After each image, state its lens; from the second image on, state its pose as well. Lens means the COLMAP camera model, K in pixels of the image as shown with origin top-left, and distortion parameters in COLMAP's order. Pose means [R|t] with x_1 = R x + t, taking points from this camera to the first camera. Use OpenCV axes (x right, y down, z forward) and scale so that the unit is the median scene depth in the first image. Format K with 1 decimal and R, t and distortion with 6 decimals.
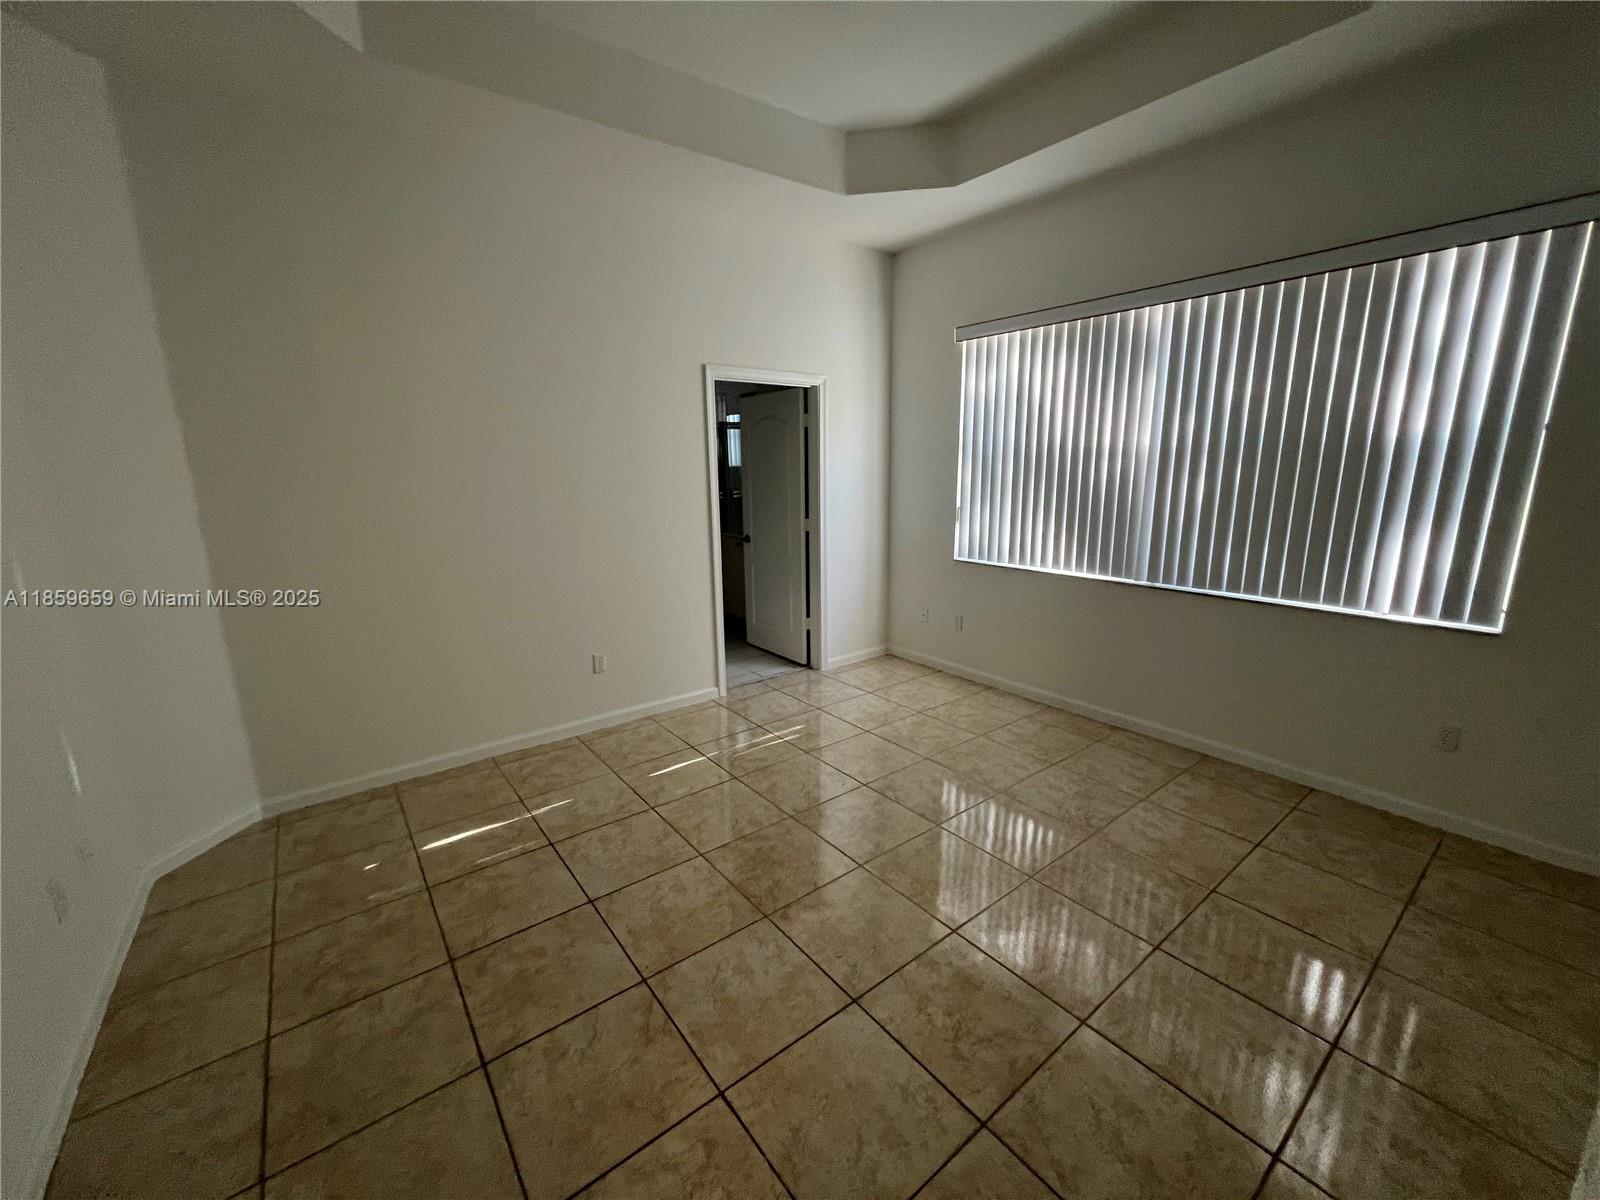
lens RADIAL K [[640.1, 0, 800.0], [0, 640.1, 600.0], [0, 0, 1]] dist [0.000372, -0.000421]
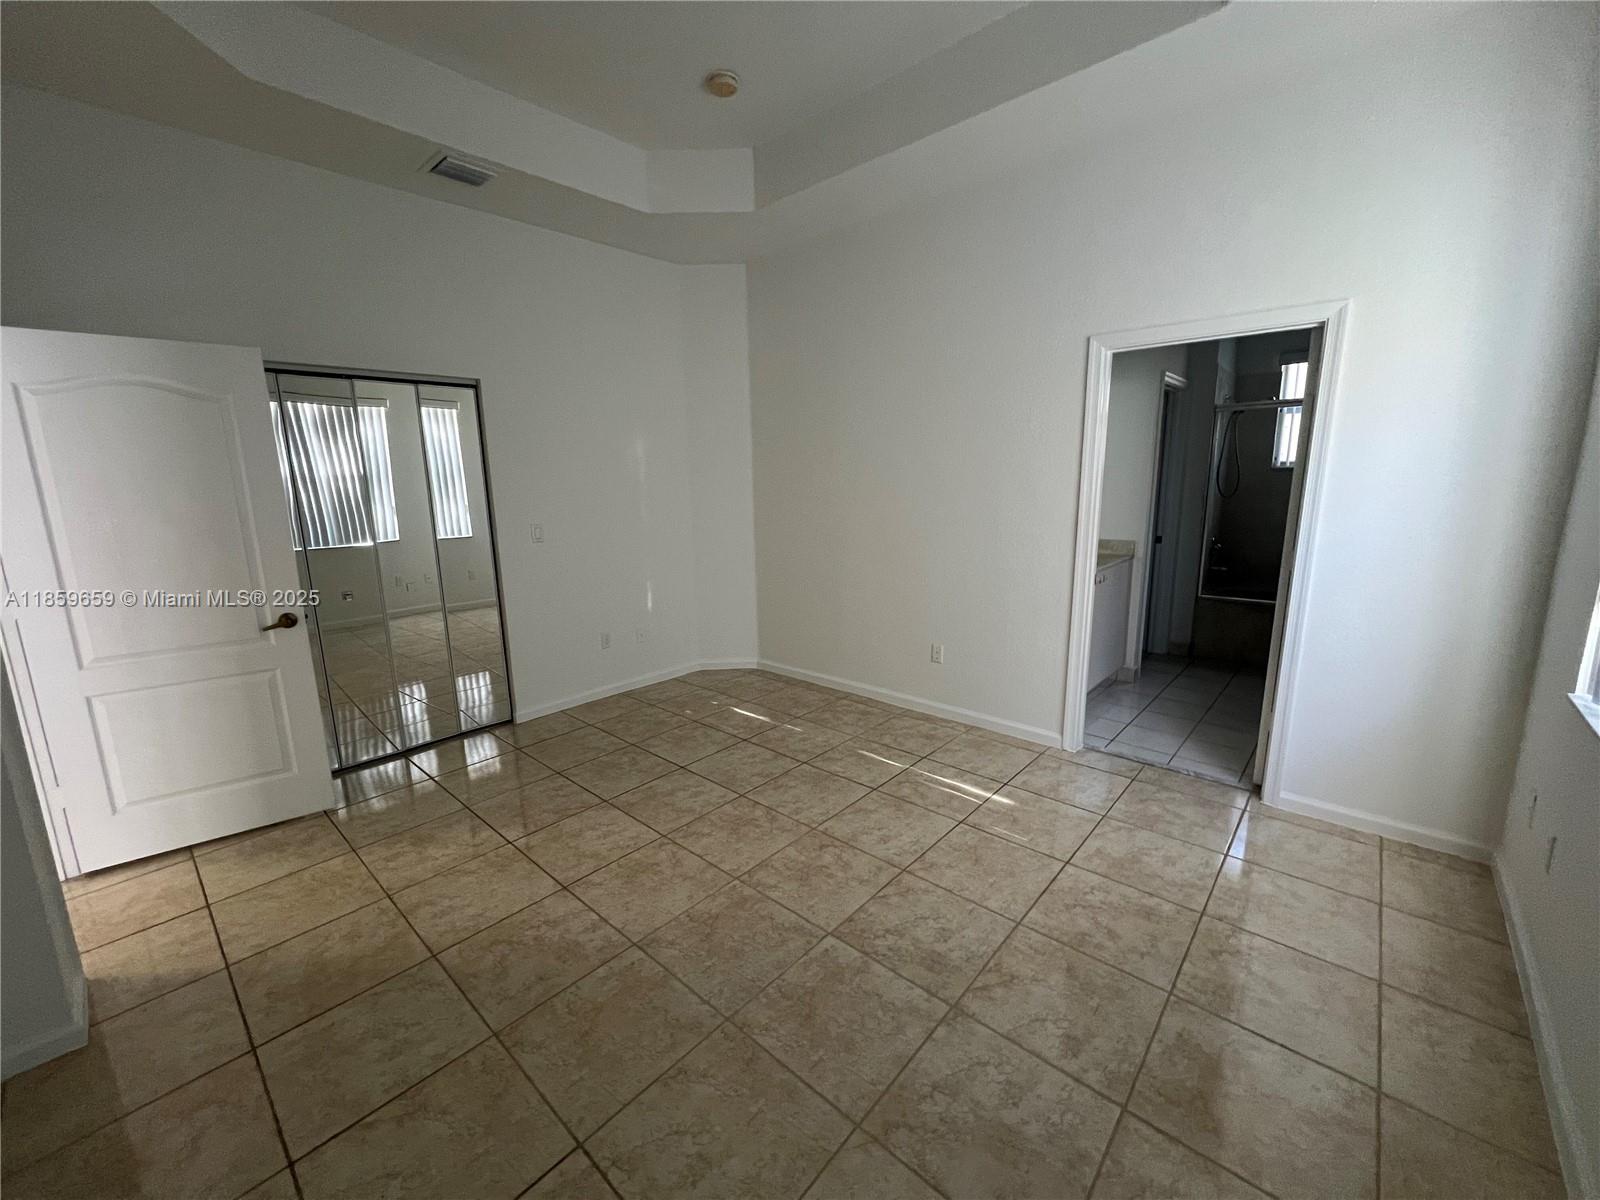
lens RADIAL K [[640.1, 0, 800.0], [0, 640.1, 600.0], [0, 0, 1]] dist [0.000372, -0.000421]
pose [[0.175872, 0.196736, -0.964554, 0.764728], [-0.191428, 0.967957, 0.162526, -0.135738], [0.965621, 0.156059, 0.207898, 0.650628]]
